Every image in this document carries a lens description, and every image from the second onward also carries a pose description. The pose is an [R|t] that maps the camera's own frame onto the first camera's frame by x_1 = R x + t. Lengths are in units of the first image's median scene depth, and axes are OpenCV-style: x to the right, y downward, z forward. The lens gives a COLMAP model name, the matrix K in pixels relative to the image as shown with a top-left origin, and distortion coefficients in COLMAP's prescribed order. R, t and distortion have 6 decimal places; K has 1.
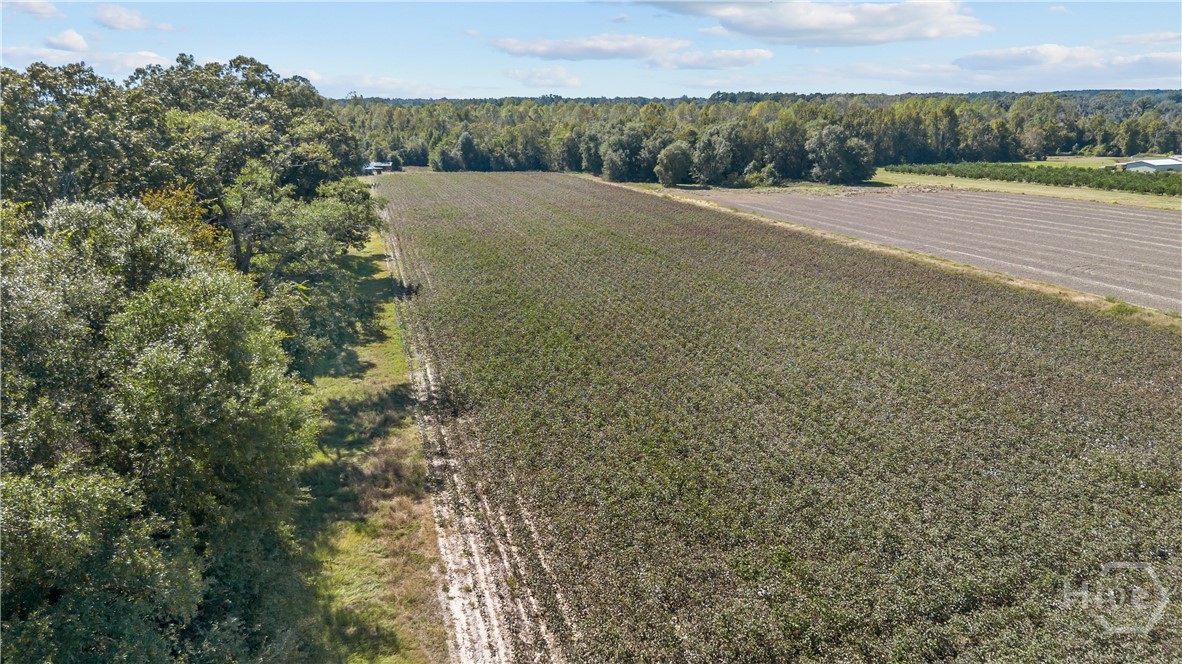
lens RADIAL K [[839.6, 0, 589.6], [0, 839.6, 333.9], [0, 0, 1]] dist [0.070947, -0.074250]
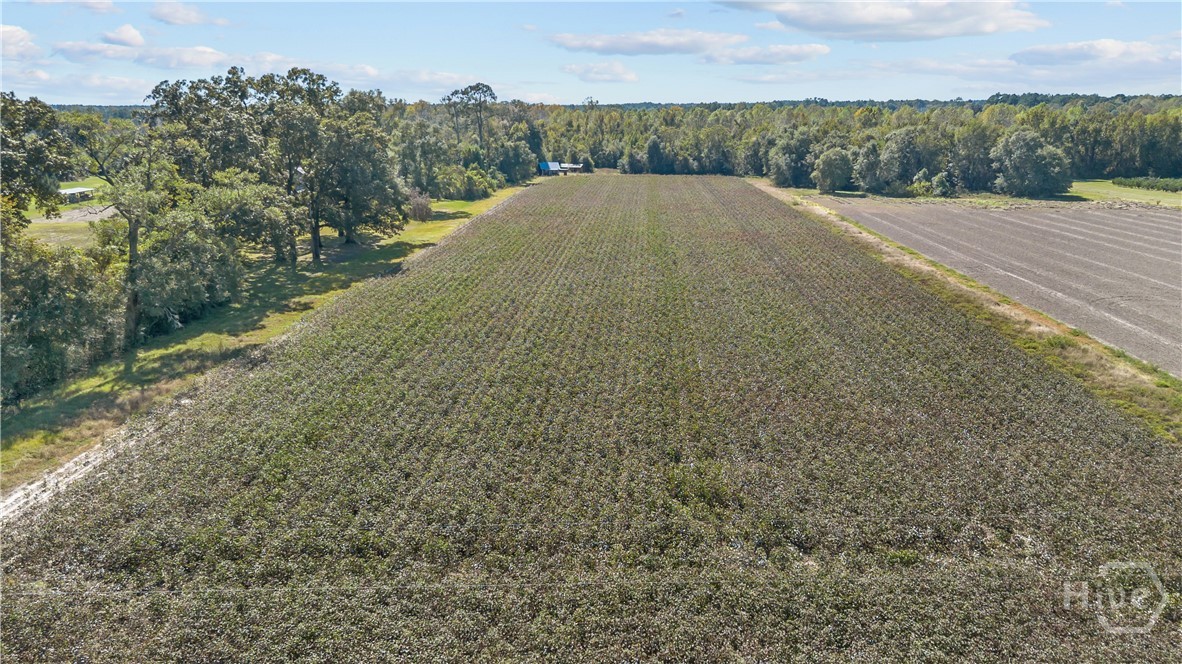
lens RADIAL K [[839.6, 0, 589.6], [0, 839.6, 333.9], [0, 0, 1]] dist [0.070947, -0.074250]
pose [[0.947257, 0.083642, -0.309369, 0.146413], [-0.085173, 0.996329, 0.008581, -0.001018], [0.308951, 0.018221, 0.950903, 0.003866]]
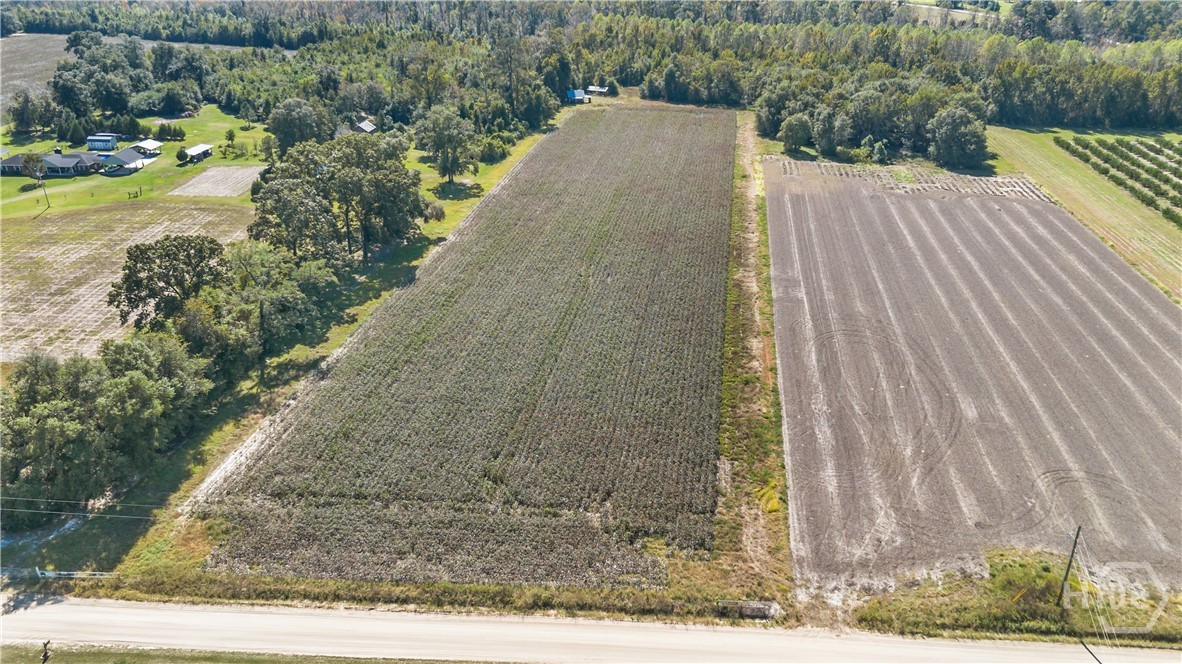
lens RADIAL K [[839.6, 0, 589.6], [0, 839.6, 333.9], [0, 0, 1]] dist [0.070947, -0.074250]
pose [[0.910778, 0.191309, -0.365902, 0.308760], [-0.119312, 0.970320, 0.210340, -0.139143], [0.395282, -0.147916, 0.906572, -0.189602]]
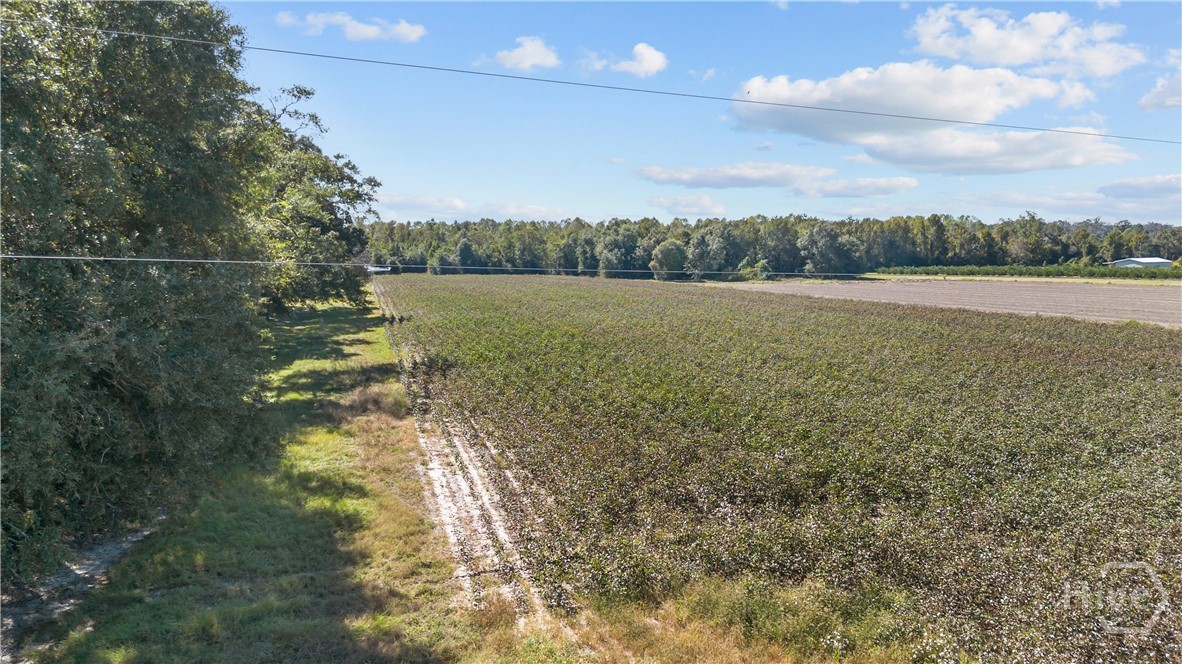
lens RADIAL K [[839.6, 0, 589.6], [0, 839.6, 333.9], [0, 0, 1]] dist [0.070947, -0.074250]
pose [[0.999986, -0.002732, 0.004467, 0.000022], [0.003401, 0.987504, -0.157560, 0.044338], [-0.003981, 0.157573, 0.987499, 0.014659]]
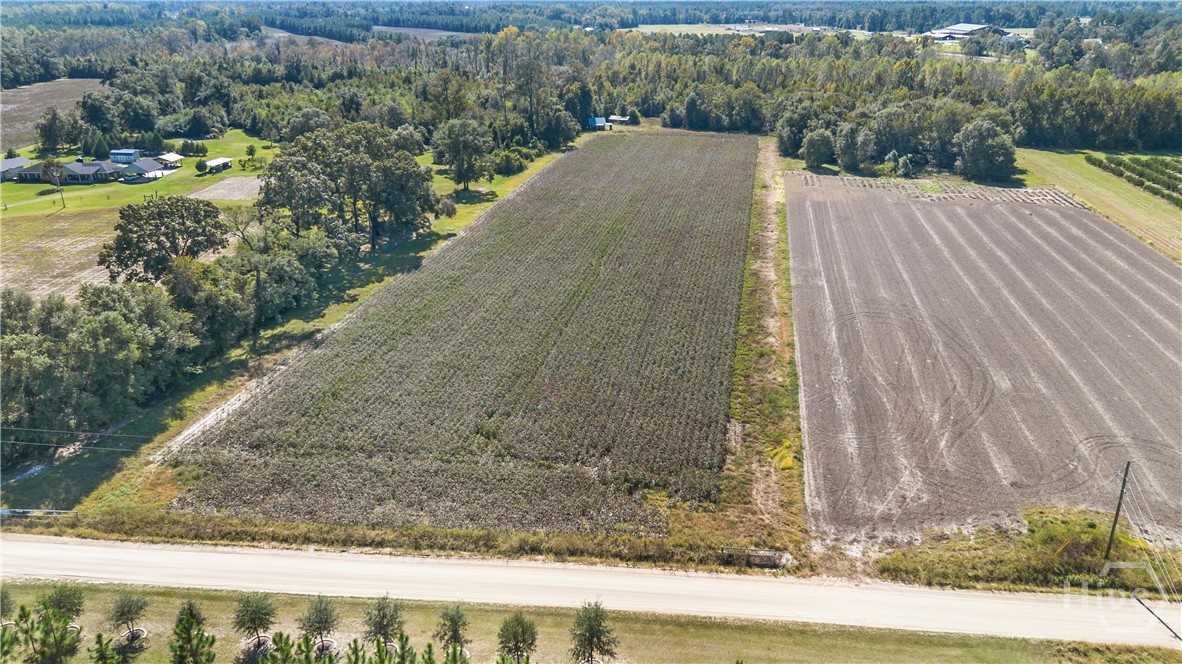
lens RADIAL K [[839.6, 0, 589.6], [0, 839.6, 333.9], [0, 0, 1]] dist [0.070947, -0.074250]
pose [[0.896740, 0.170419, -0.408430, 0.321397], [-0.120888, 0.982112, 0.144371, -0.081091], [0.425727, -0.080088, 0.901300, -0.166767]]
